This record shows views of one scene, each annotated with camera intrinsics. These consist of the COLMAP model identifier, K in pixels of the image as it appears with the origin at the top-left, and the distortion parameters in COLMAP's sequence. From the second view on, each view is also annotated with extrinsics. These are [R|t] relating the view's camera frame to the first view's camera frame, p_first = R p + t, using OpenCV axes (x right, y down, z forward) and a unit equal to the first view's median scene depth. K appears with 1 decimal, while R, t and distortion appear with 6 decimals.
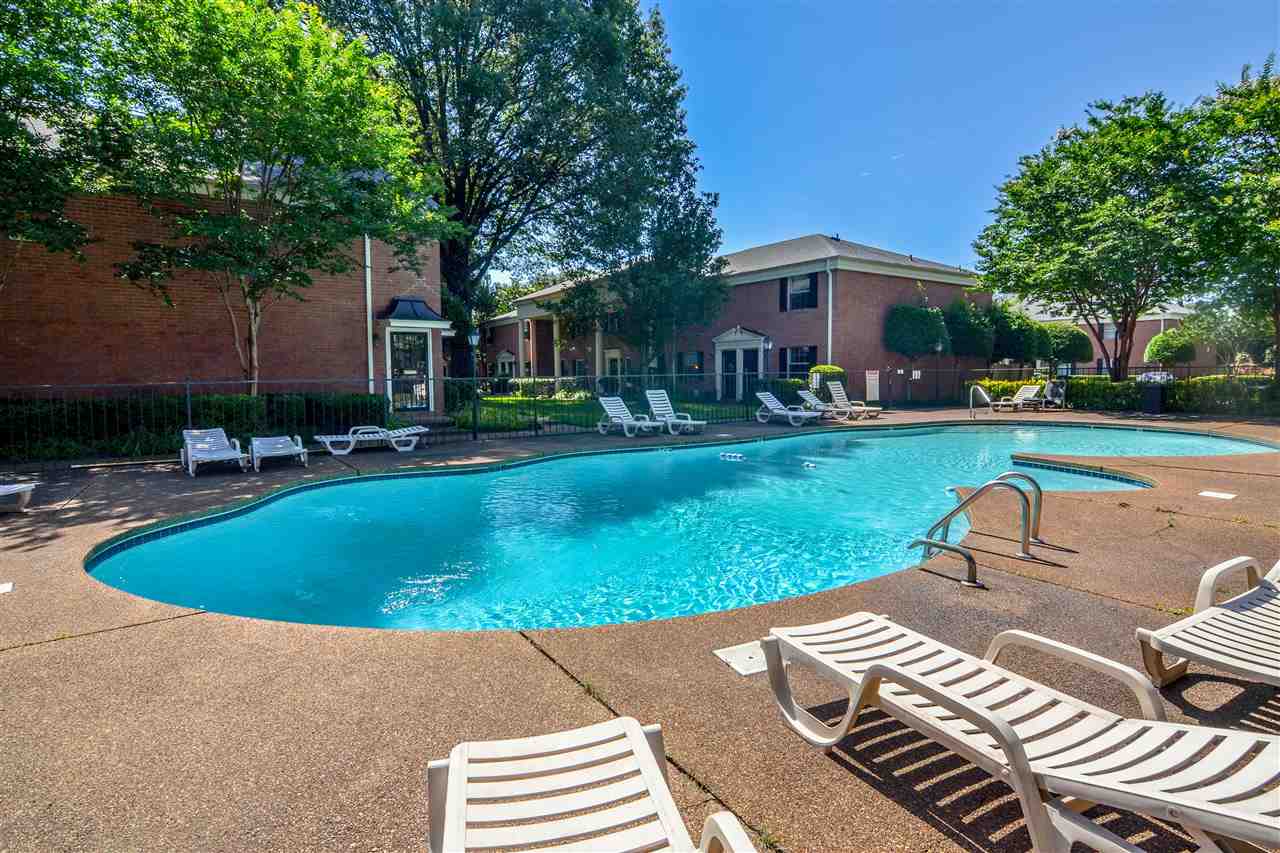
lens RADIAL K [[634.3, 0, 640.0], [0, 634.3, 426.5], [0, 0, 1]] dist [-0.029297, 0.000554]
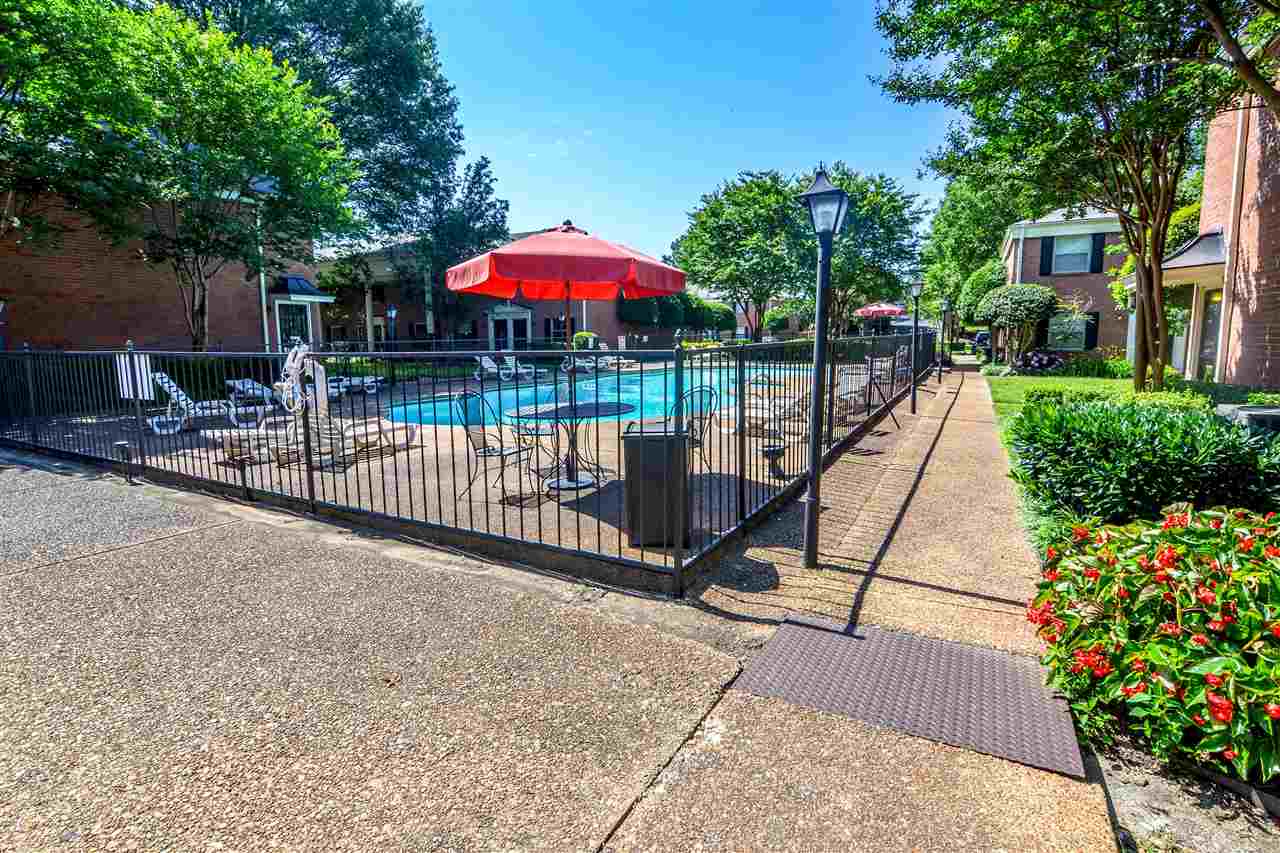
lens RADIAL K [[627.6, 0, 630.3], [0, 627.6, 420.1], [0, 0, 1]] dist [-0.033994, 0.010072]
pose [[0.883982, -0.061574, 0.463448, -0.314617], [0.040749, 0.997664, 0.054824, 0.028563], [-0.465742, -0.029578, 0.884426, -0.314089]]
